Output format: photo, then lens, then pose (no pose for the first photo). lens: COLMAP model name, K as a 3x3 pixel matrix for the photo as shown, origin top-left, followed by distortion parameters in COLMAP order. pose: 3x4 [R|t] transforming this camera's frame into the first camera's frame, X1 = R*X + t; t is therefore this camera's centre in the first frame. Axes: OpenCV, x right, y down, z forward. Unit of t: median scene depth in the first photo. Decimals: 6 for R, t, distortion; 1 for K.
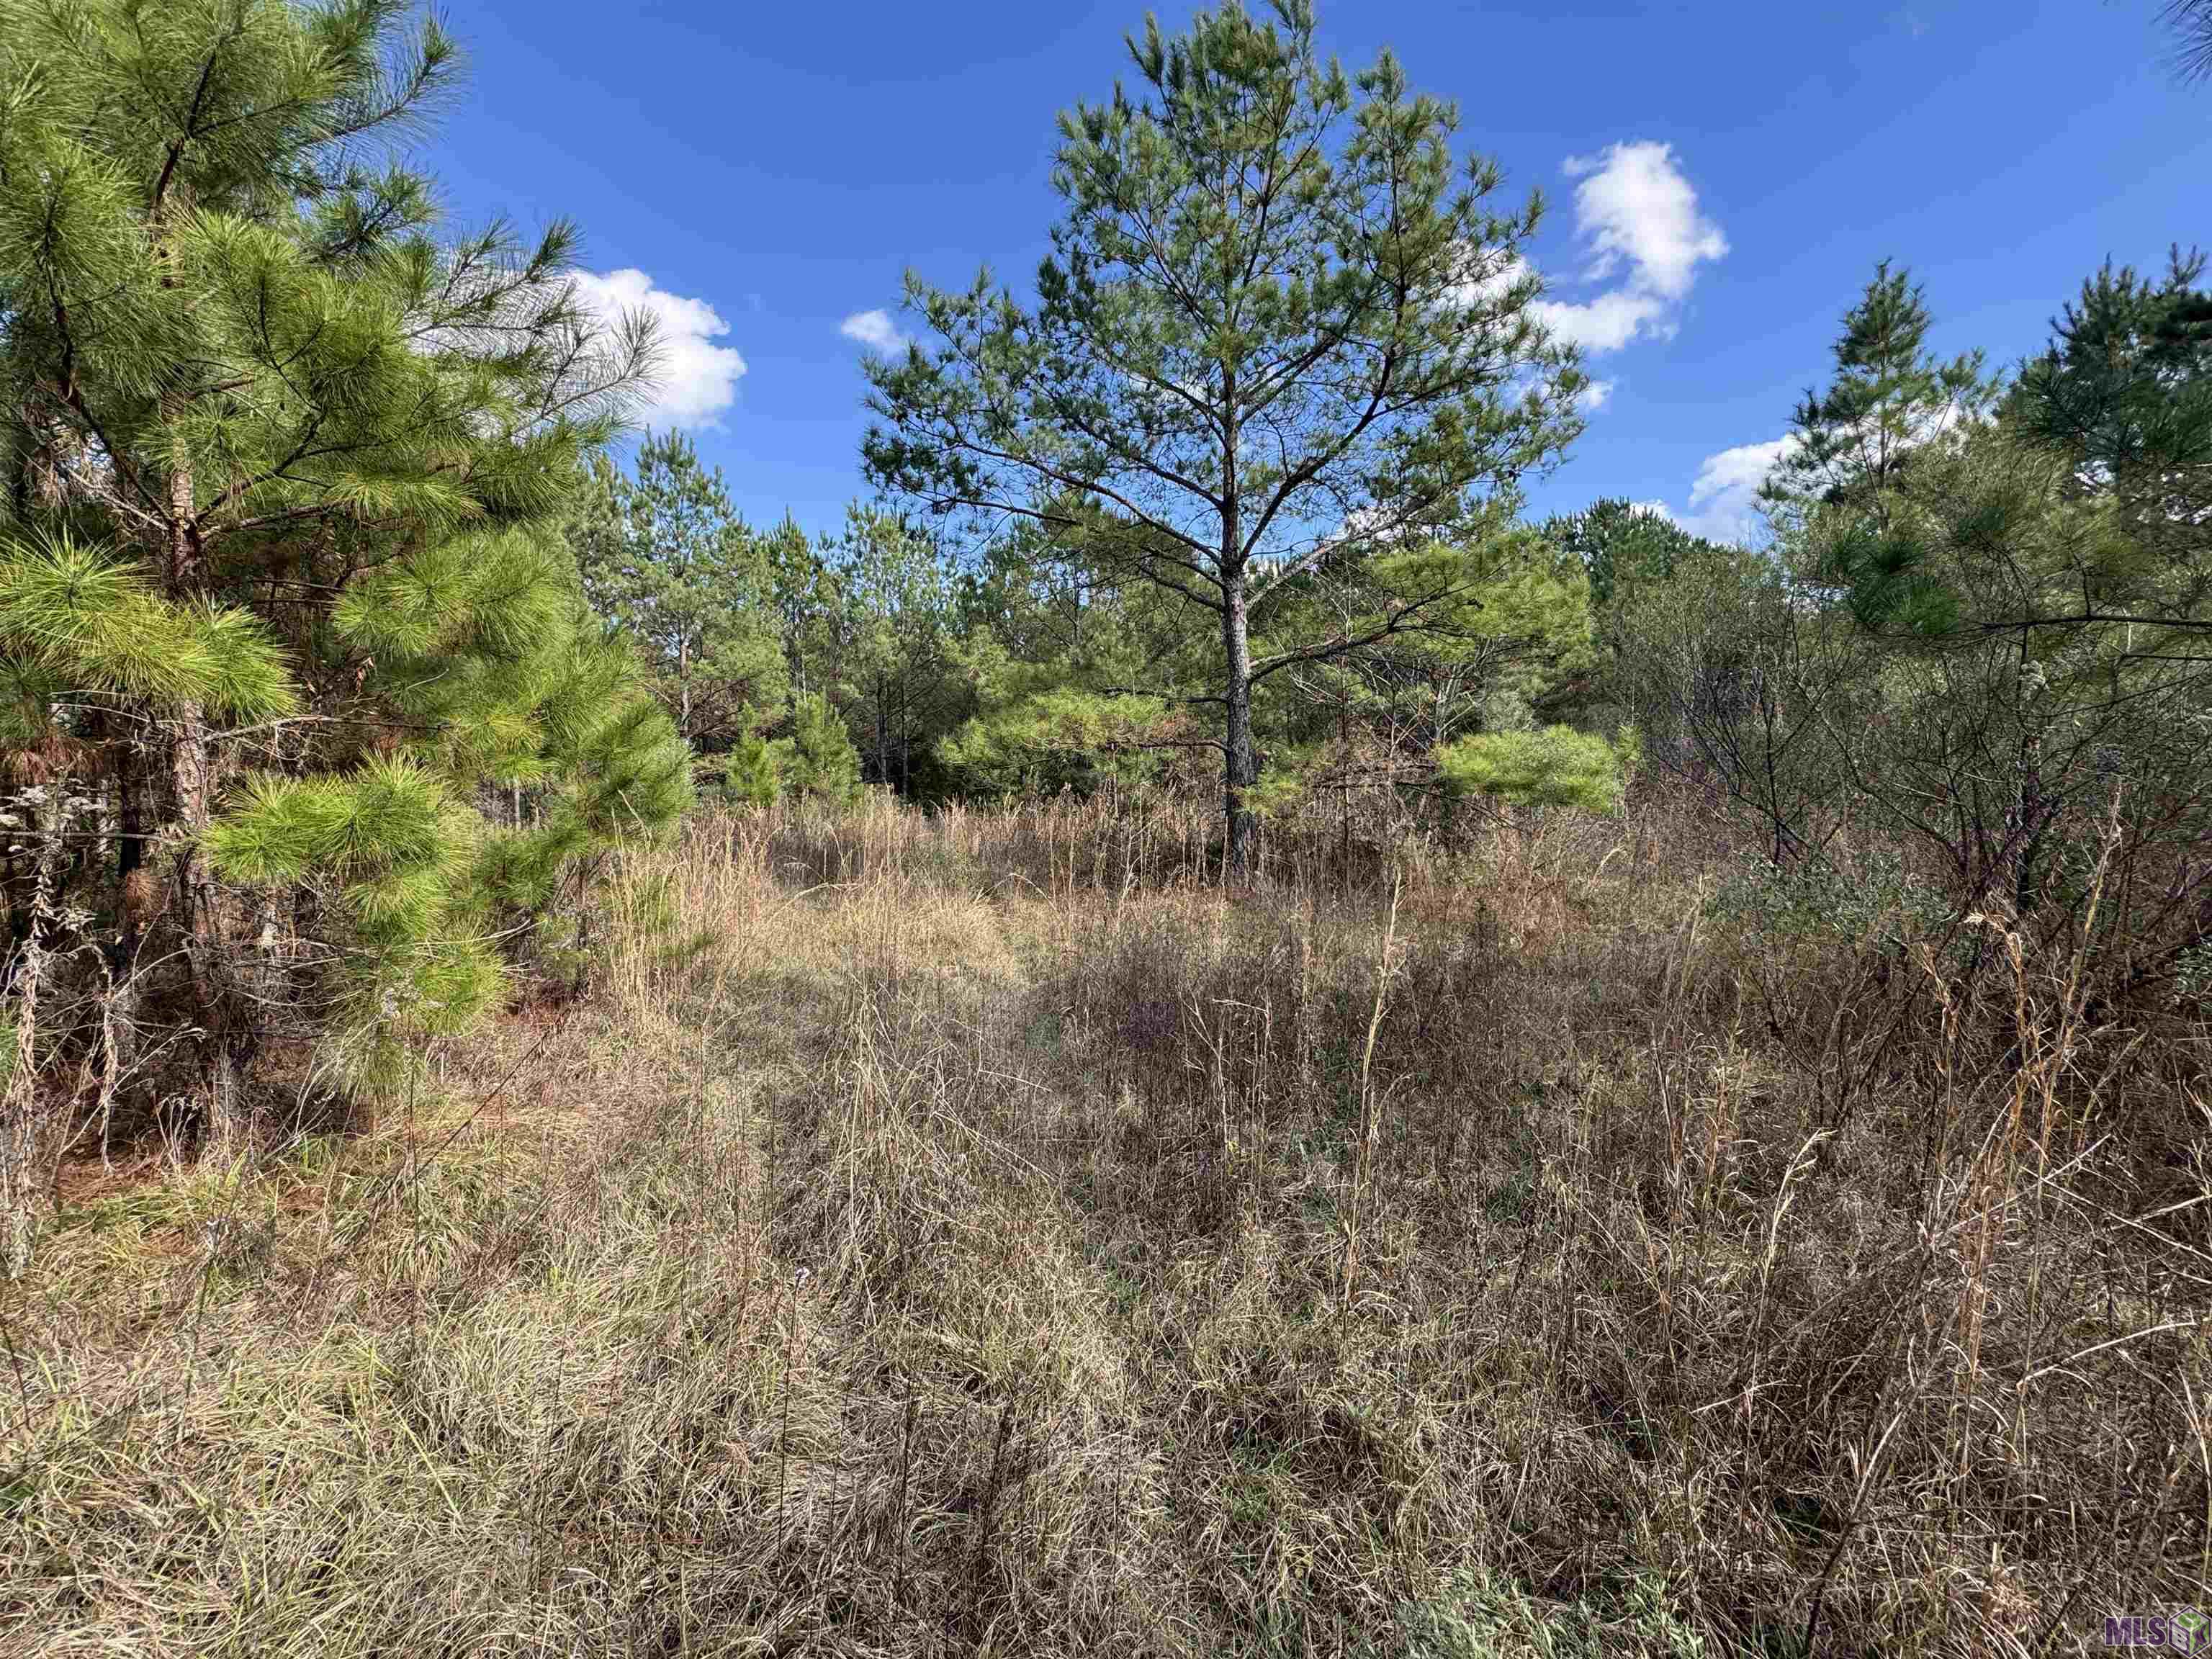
lens RADIAL K [[890.7, 0, 1106.0], [0, 890.7, 829.5], [0, 0, 1]] dist [-0.000193, 0.000003]
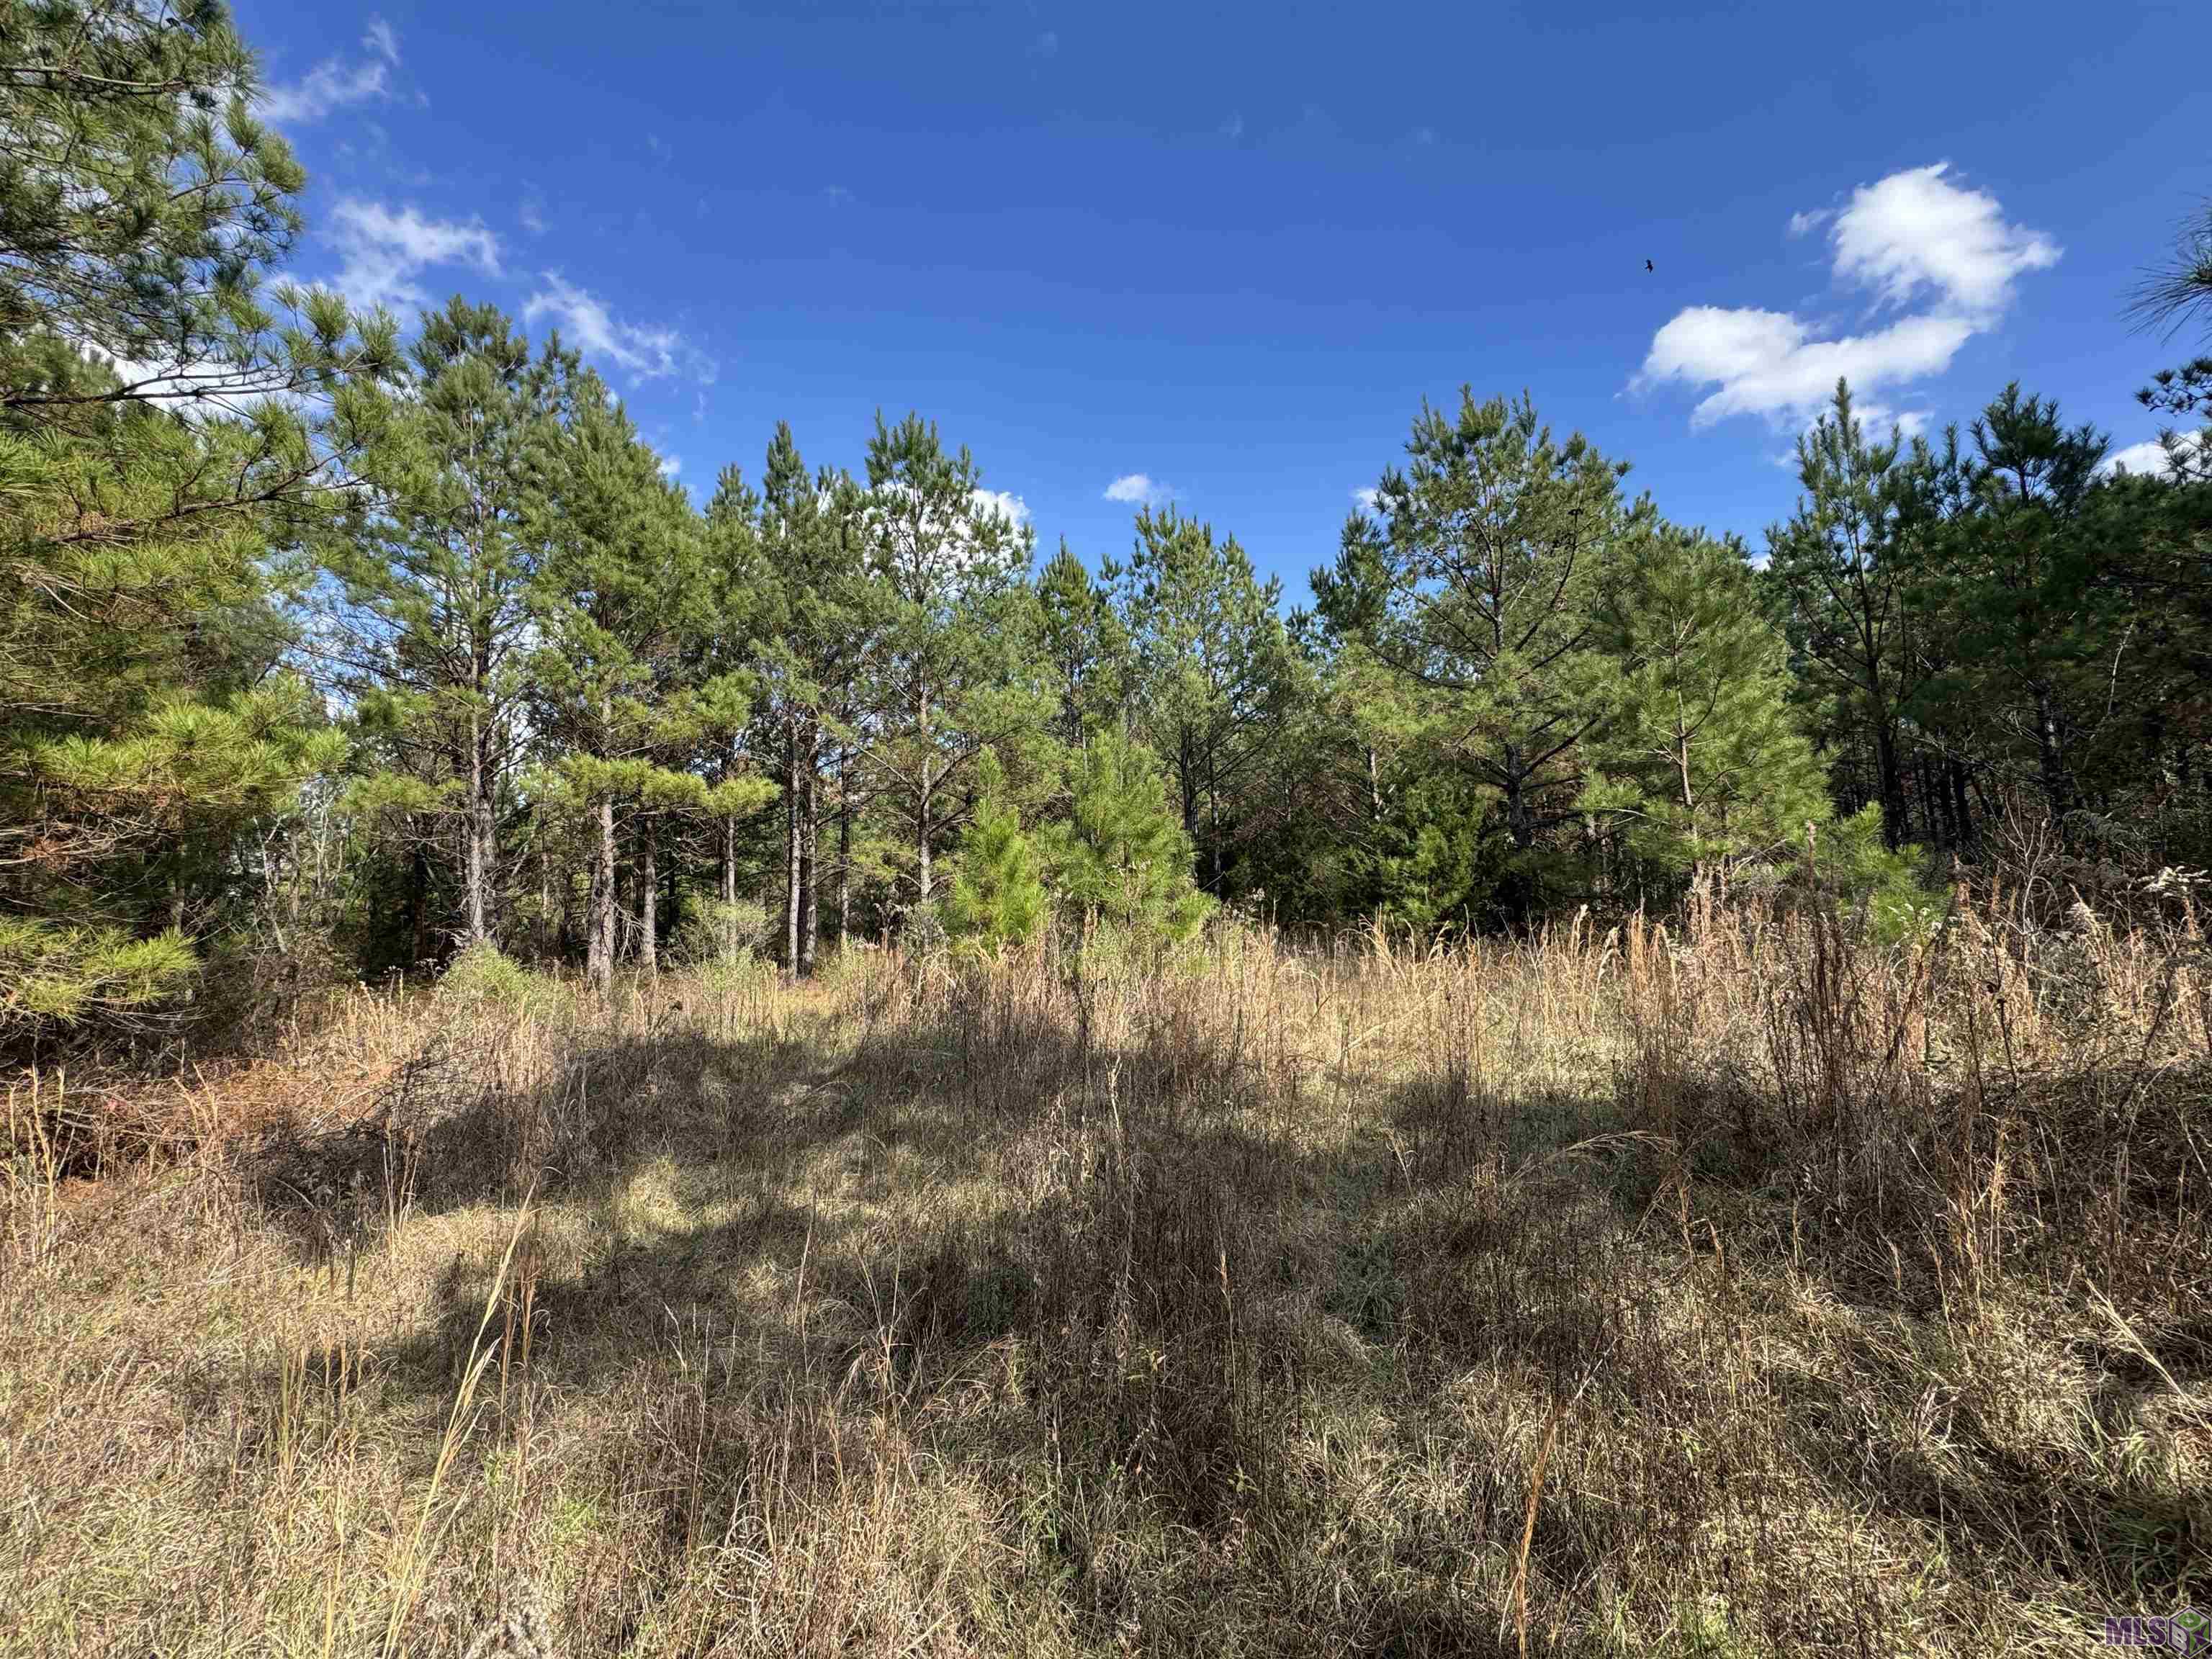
lens RADIAL K [[890.7, 0, 1106.0], [0, 890.7, 829.5], [0, 0, 1]] dist [-0.000193, 0.000003]
pose [[0.953200, -0.050956, -0.298014, -0.134271], [0.018073, 0.993536, -0.112071, -0.024664], [0.301799, 0.101440, 0.947960, 0.394936]]
